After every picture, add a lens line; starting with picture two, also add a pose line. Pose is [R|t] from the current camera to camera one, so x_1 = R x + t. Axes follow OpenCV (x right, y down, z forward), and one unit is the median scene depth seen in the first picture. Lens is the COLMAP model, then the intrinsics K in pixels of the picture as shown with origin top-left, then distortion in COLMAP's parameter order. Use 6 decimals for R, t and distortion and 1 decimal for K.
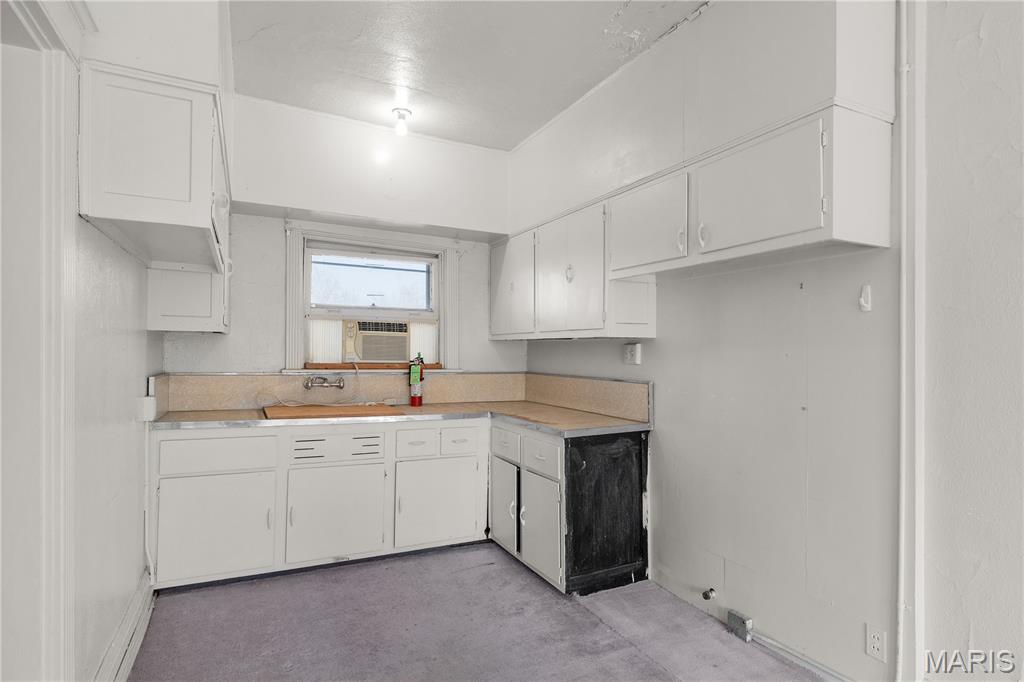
lens RADIAL K [[540.7, 0, 512.8], [0, 540.7, 350.8], [0, 0, 1]] dist [0.003444, 0.000558]
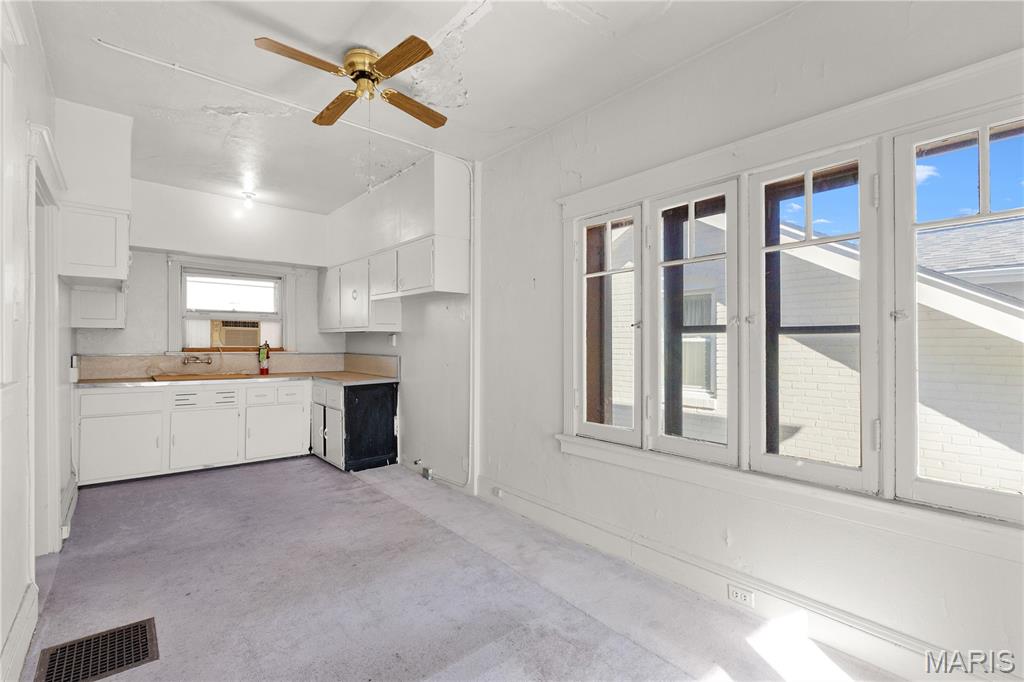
lens RADIAL K [[465.1, 0, 515.5], [0, 465.1, 341.6], [0, 0, 1]] dist [0.001872, -0.000481]
pose [[0.969903, -0.006021, 0.243417, 0.236088], [0.005270, 0.999979, 0.003735, 0.005556], [-0.243435, -0.002340, 0.969914, -0.574333]]
